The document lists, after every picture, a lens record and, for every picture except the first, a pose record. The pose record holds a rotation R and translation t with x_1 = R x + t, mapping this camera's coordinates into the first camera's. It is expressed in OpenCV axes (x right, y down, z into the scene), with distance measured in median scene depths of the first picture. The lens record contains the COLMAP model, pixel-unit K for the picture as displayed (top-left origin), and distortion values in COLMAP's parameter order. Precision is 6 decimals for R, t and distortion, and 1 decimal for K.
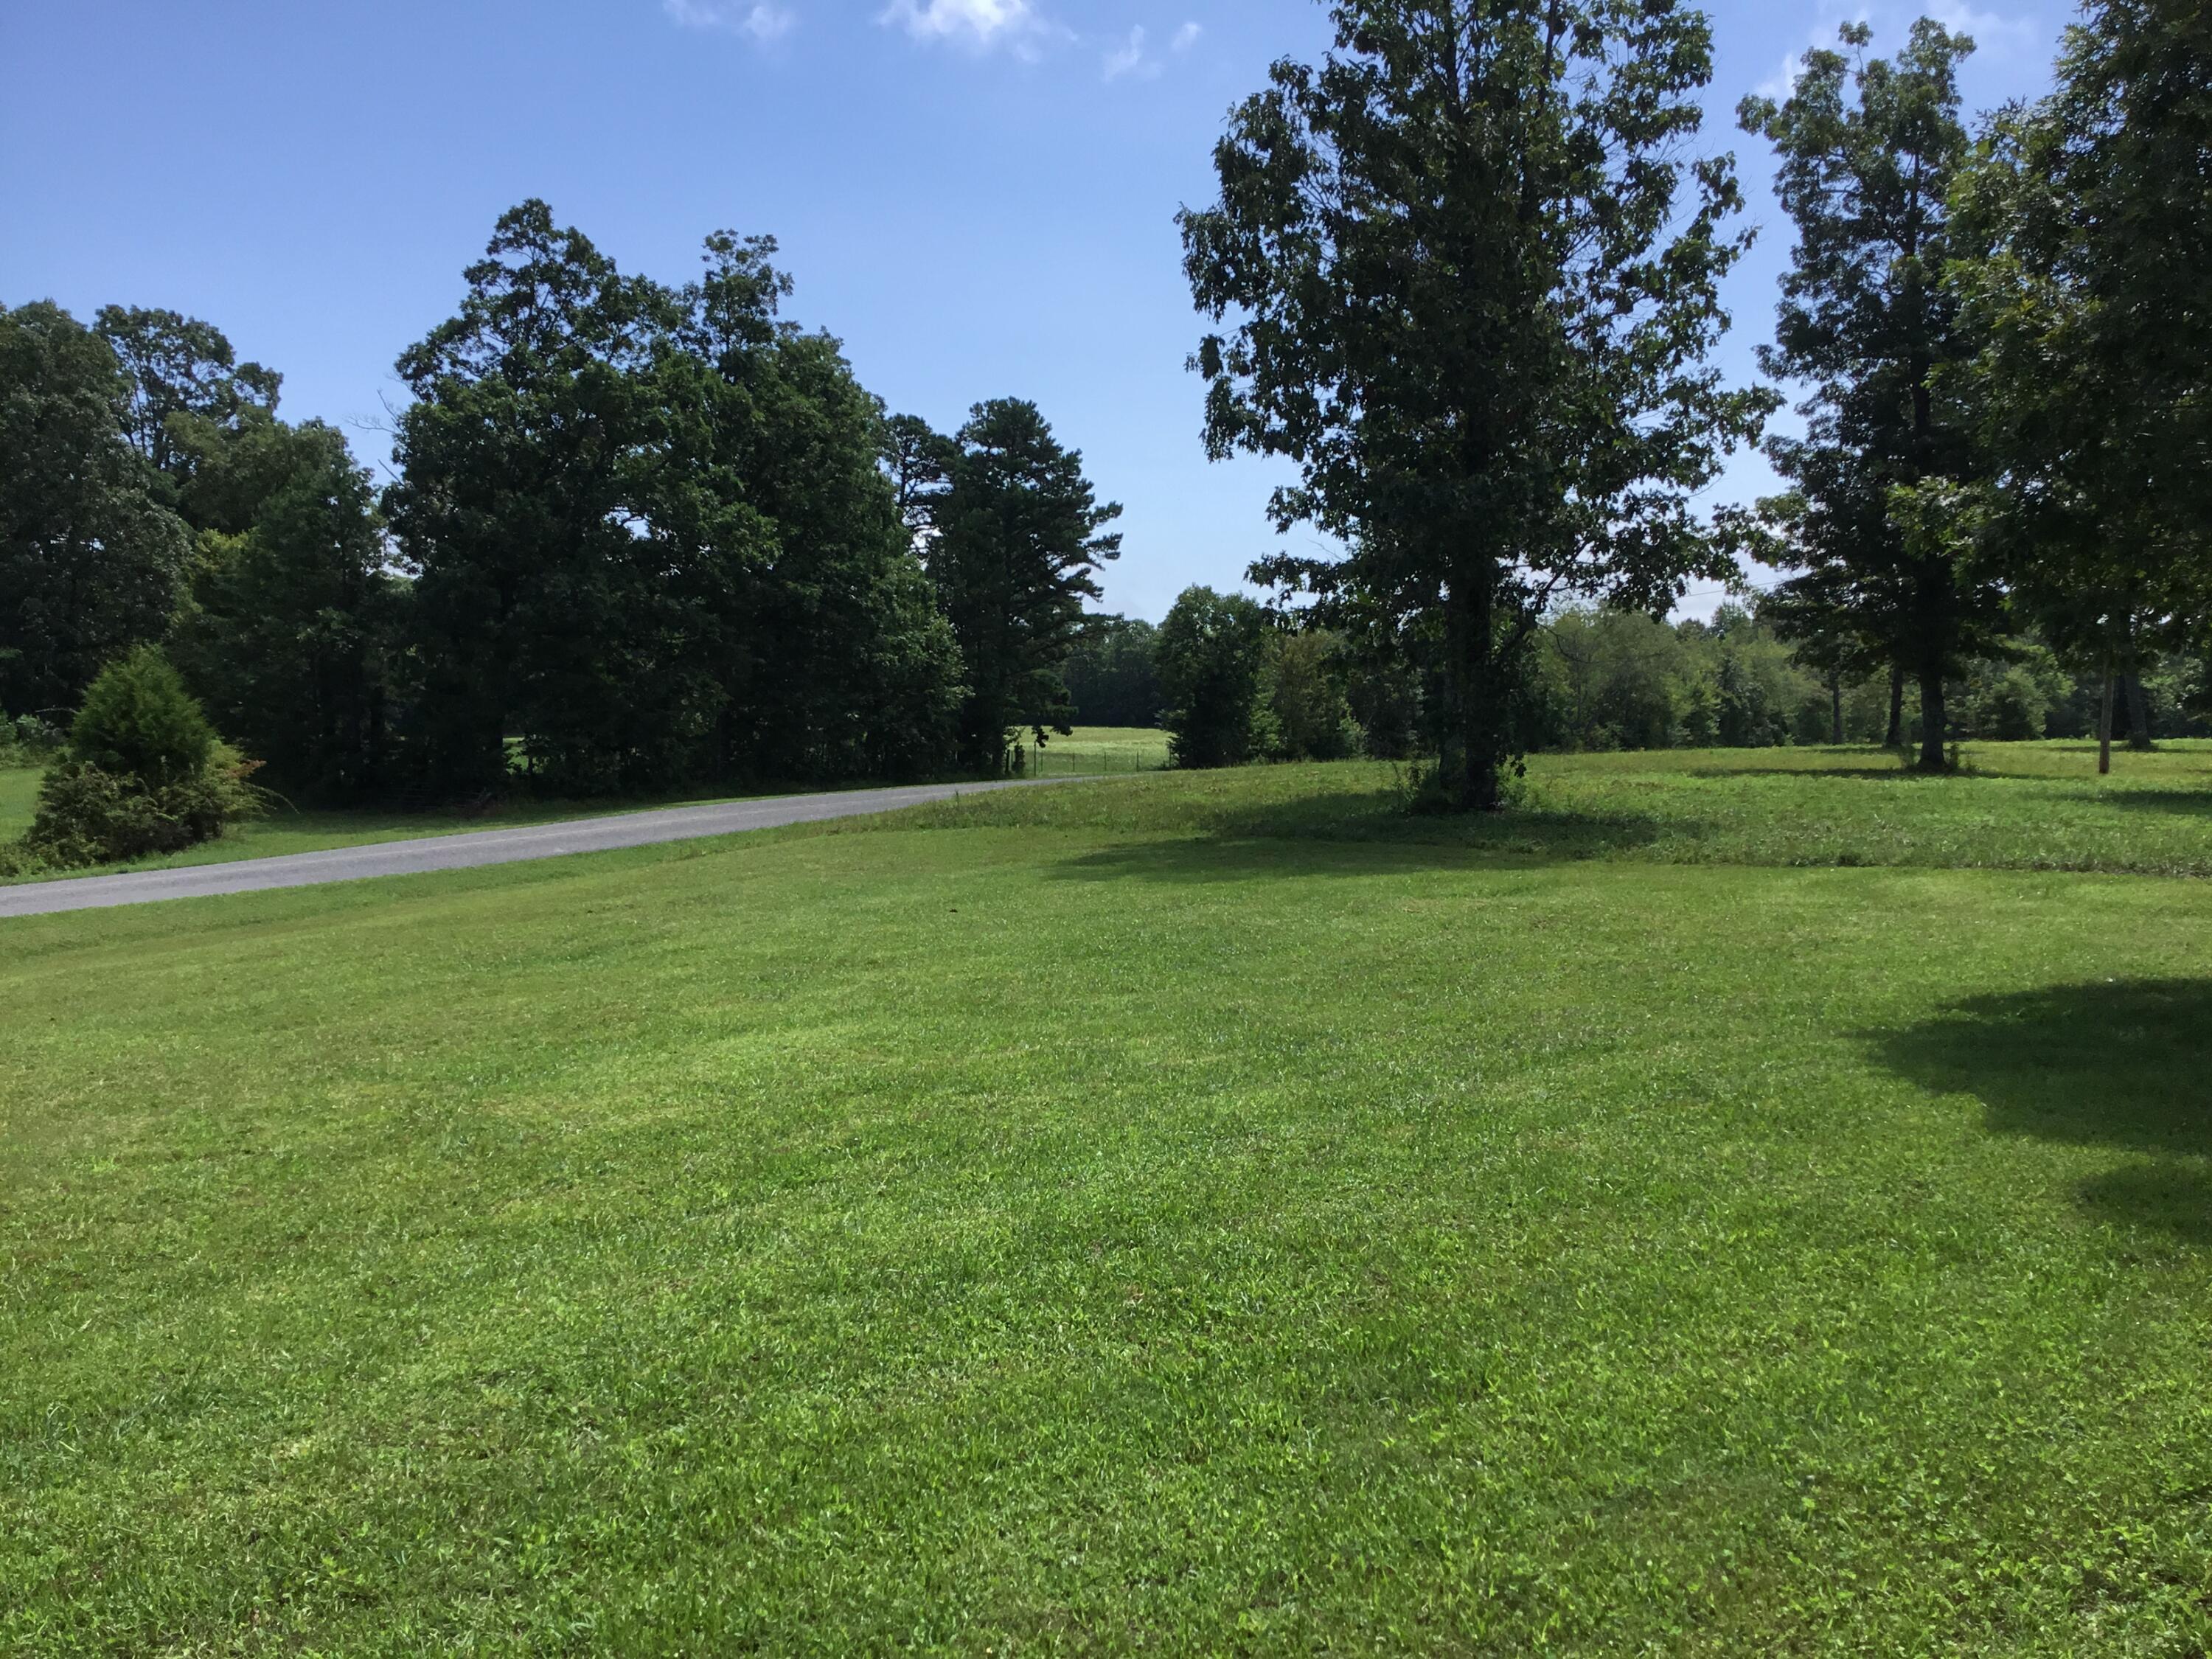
lens RADIAL K [[1987.1, 0, 1140.4], [0, 1987.1, 840.3], [0, 0, 1]] dist [0.128851, -0.210986]
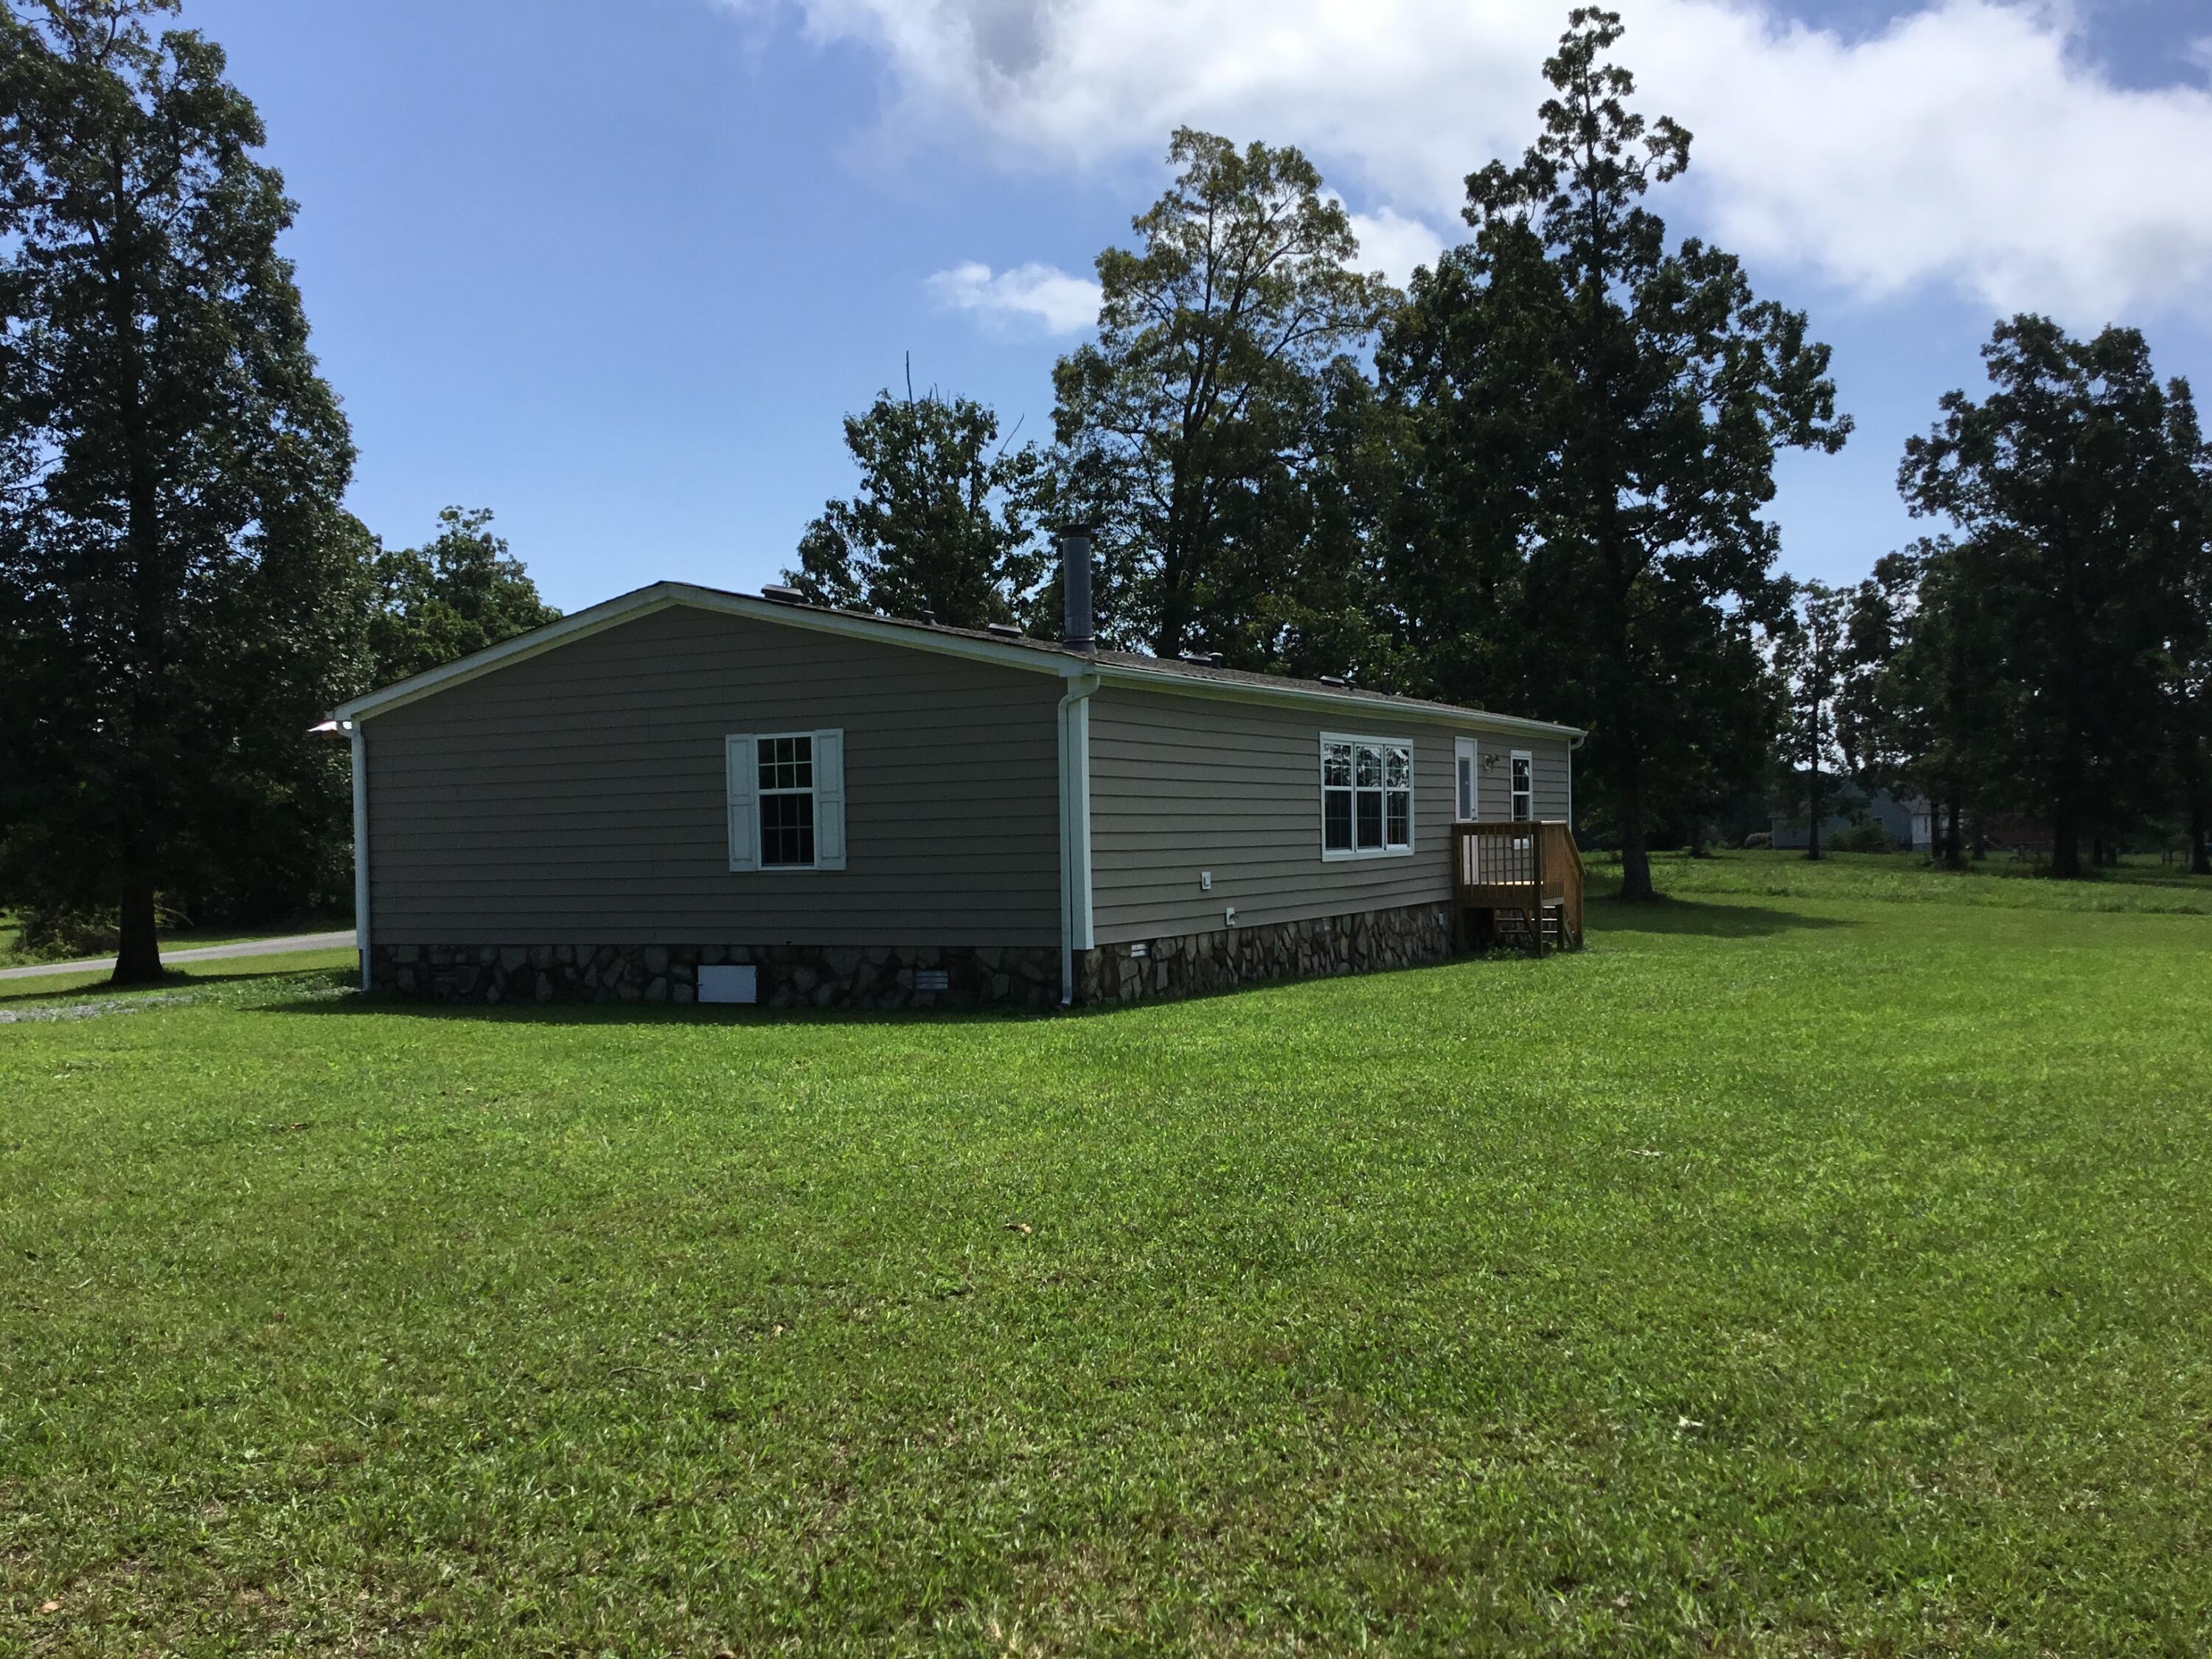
lens RADIAL K [[1987.1, 0, 1140.4], [0, 1987.1, 840.3], [0, 0, 1]] dist [0.128851, -0.210986]
pose [[0.983622, -0.026661, 0.178260, 0.005305], [0.038875, 0.997103, -0.065381, 0.036374], [-0.176000, 0.071240, 0.981809, -0.435922]]
